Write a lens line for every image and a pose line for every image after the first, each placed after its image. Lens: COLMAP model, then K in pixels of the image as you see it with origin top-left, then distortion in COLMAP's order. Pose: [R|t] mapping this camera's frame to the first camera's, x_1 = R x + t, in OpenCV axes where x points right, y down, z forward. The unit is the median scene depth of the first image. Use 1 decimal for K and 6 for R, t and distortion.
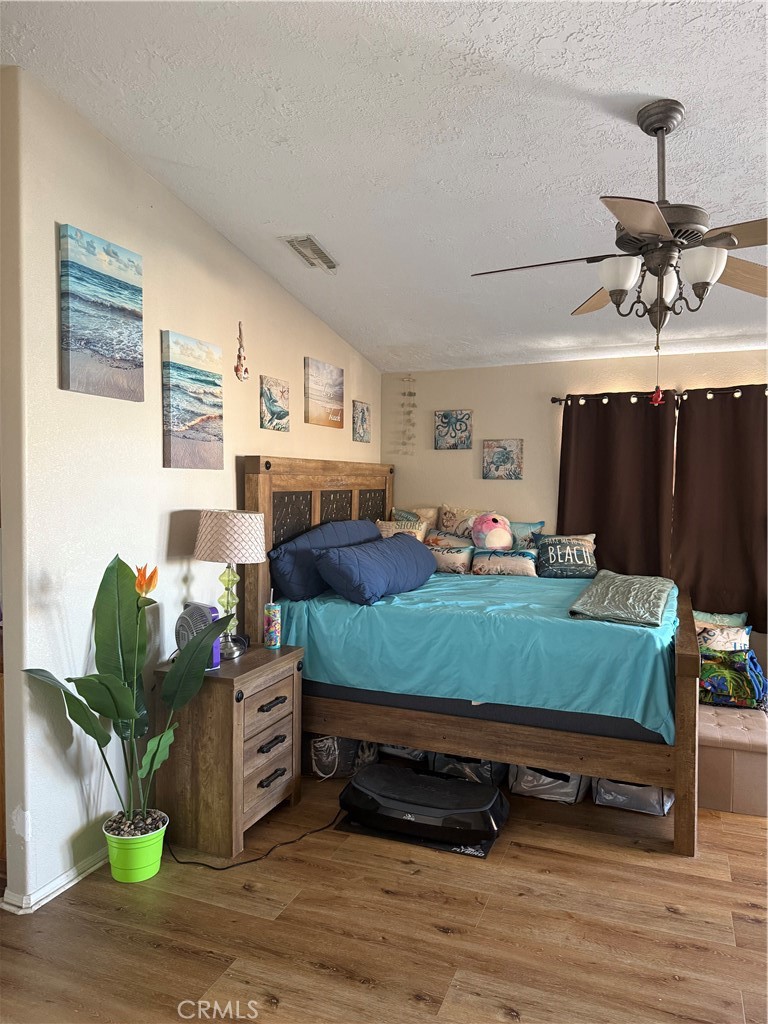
lens RADIAL K [[726.7, 0, 377.6], [0, 726.7, 515.1], [0, 0, 1]] dist [0.076664, -0.074612]
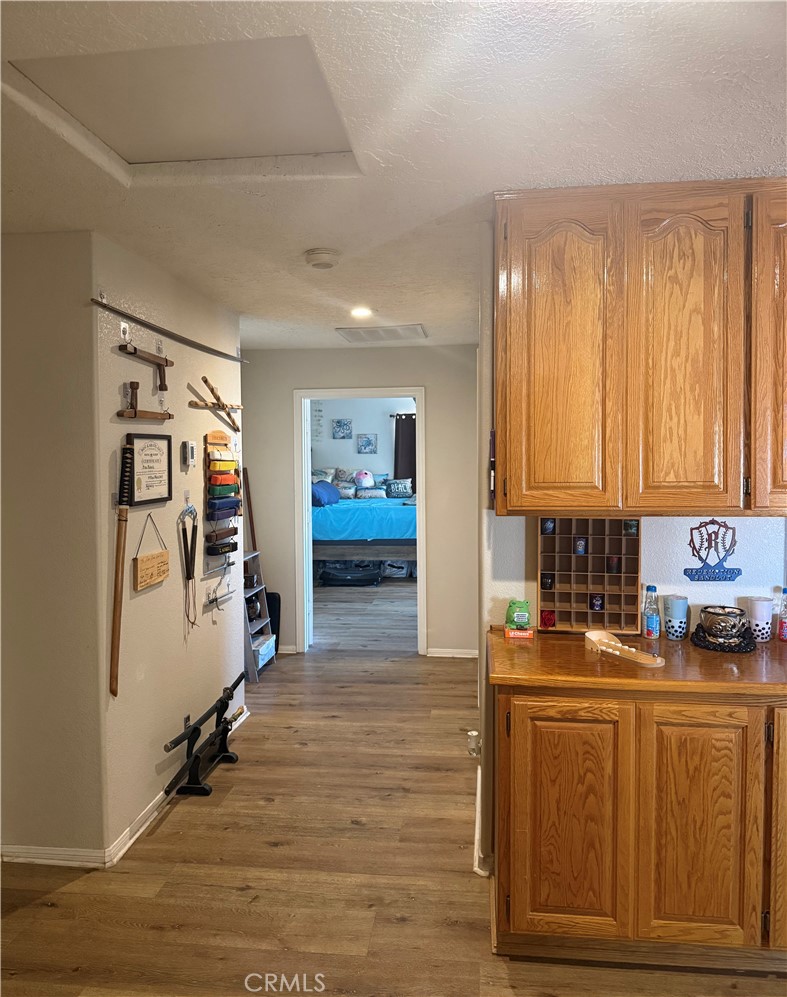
lens RADIAL K [[735.2, 0, 394.4], [0, 735.2, 486.8], [0, 0, 1]] dist [-0.004372, -0.003994]
pose [[0.965182, -0.027408, 0.260140, -0.317048], [0.026871, 0.999623, 0.005622, 0.036667], [-0.260196, 0.001564, 0.965555, -1.085228]]
